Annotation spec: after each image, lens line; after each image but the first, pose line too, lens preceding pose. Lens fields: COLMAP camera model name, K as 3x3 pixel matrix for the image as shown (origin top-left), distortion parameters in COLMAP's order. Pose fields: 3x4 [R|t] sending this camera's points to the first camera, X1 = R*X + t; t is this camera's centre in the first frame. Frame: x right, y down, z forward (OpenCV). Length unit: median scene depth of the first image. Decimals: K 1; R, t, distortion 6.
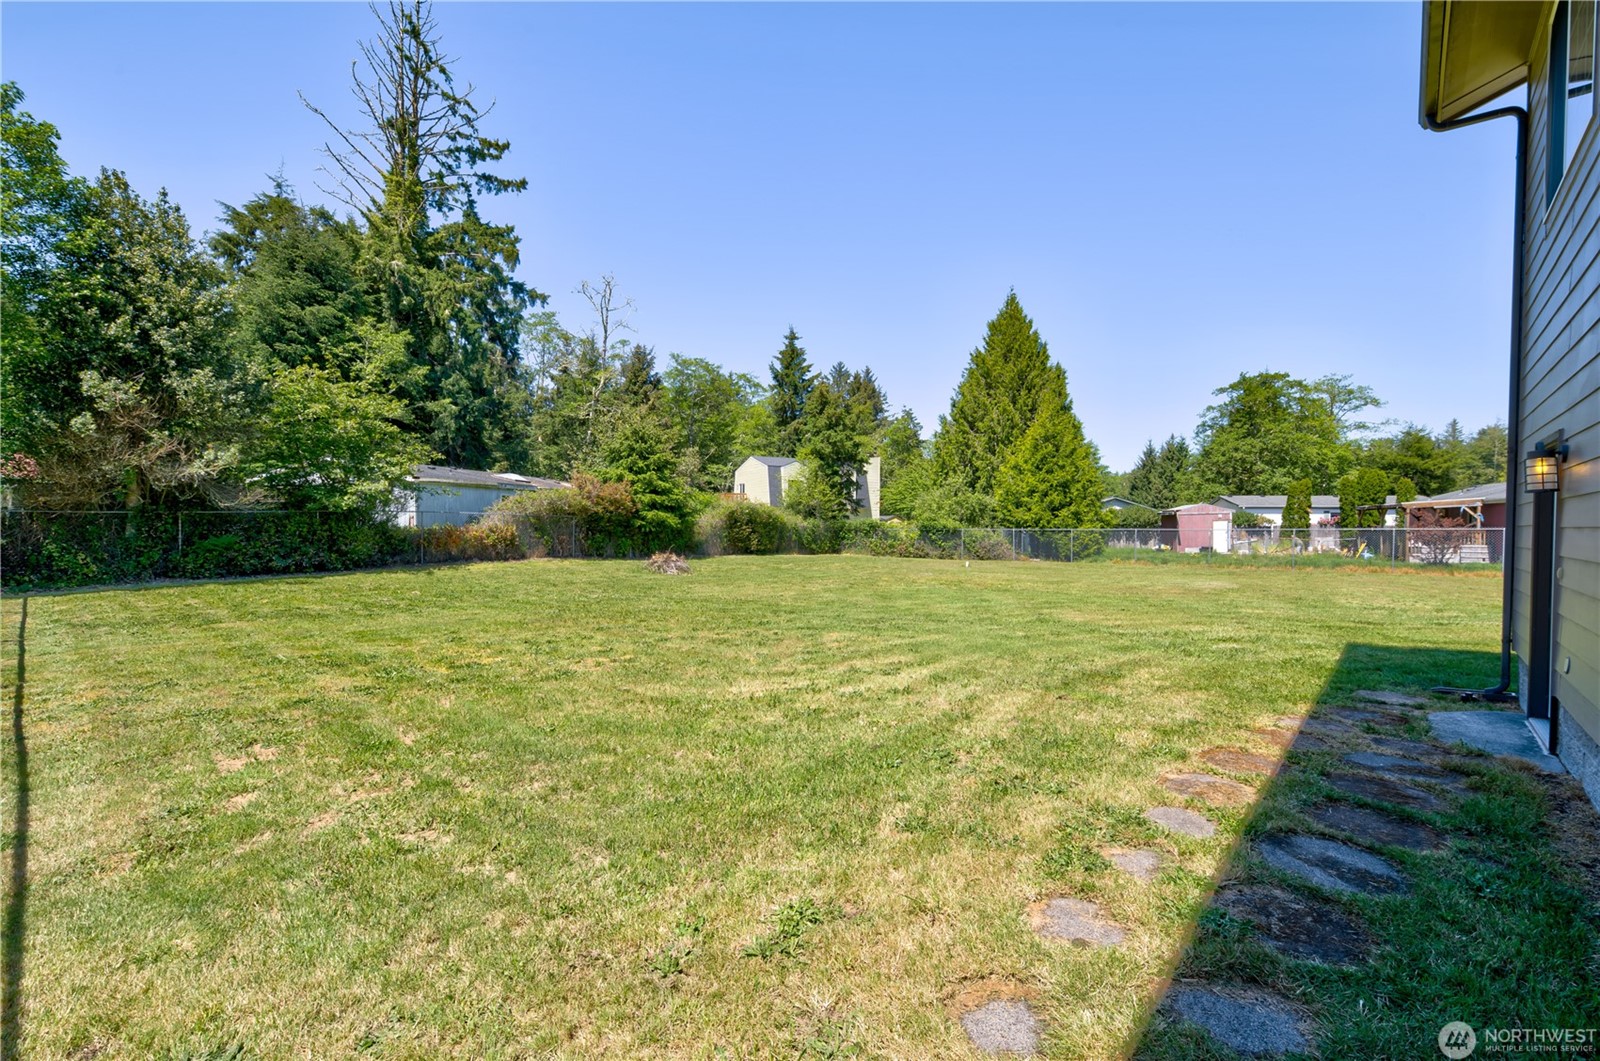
lens RADIAL K [[678.9, 0, 802.4], [0, 678.9, 530.9], [0, 0, 1]] dist [0.001178, 0.000449]
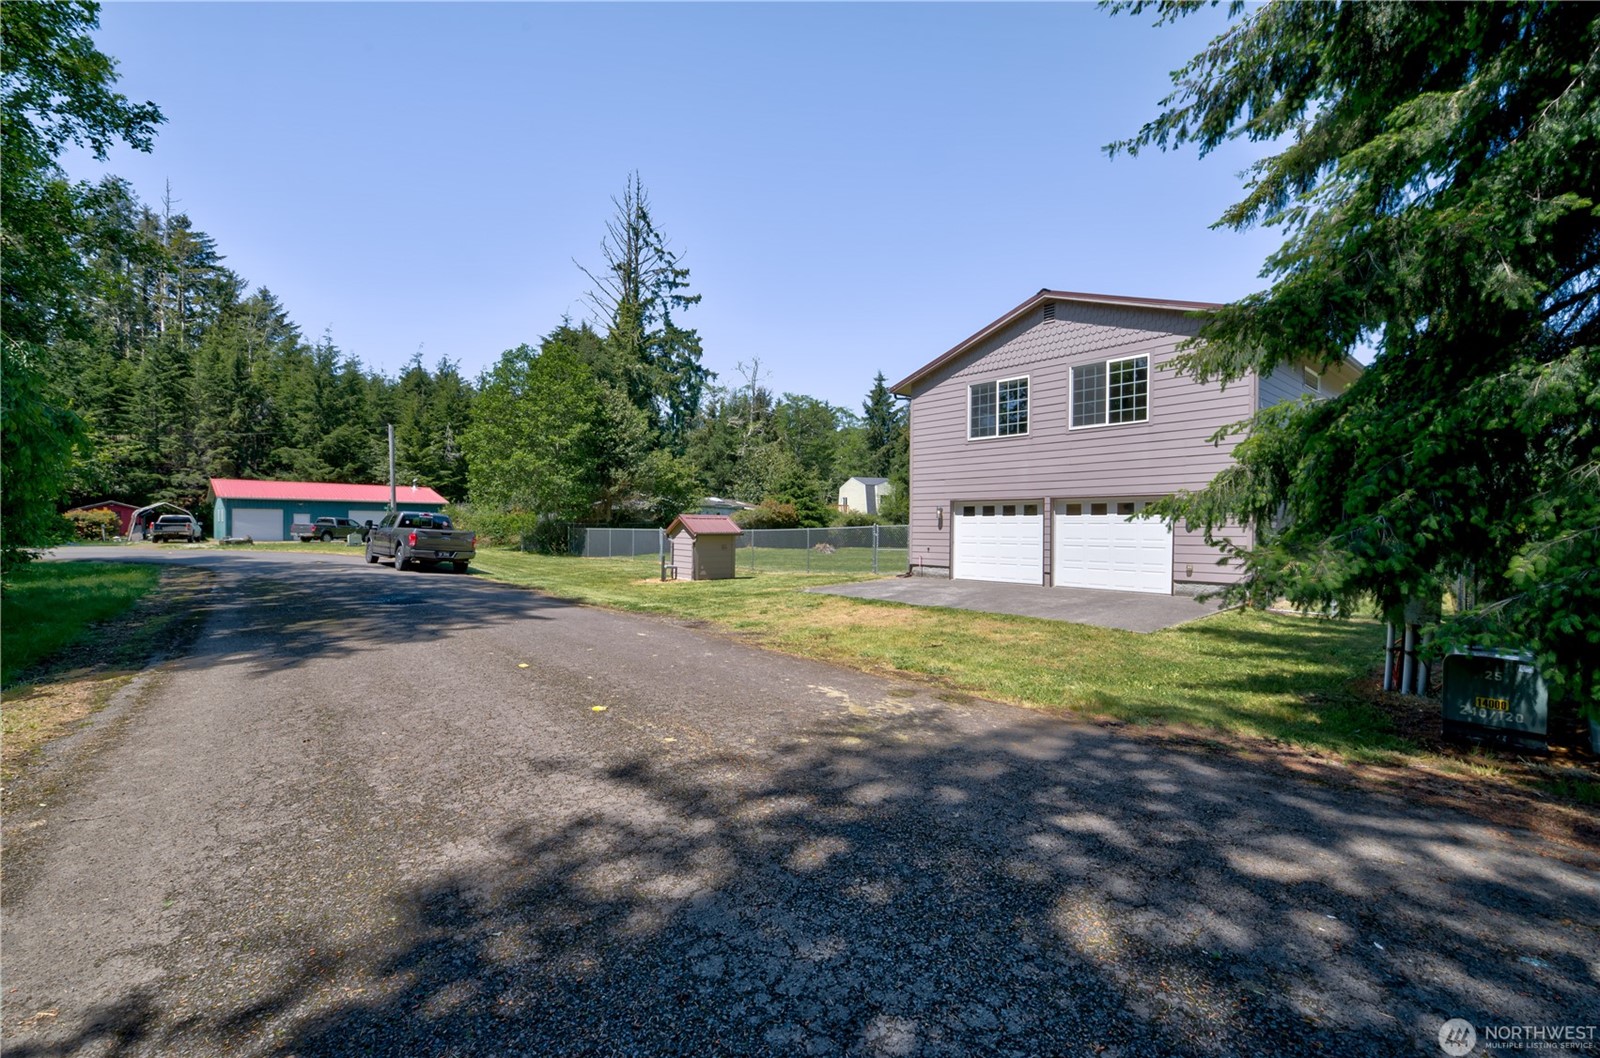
lens RADIAL K [[686.1, 0, 806.5], [0, 686.1, 533.5], [0, 0, 1]] dist [0.001456, 0.001182]
pose [[0.993759, -0.005459, -0.111414, -0.017990], [0.005290, 0.999984, -0.001817, 0.005196], [0.111422, 0.001216, 0.993772, -0.475017]]
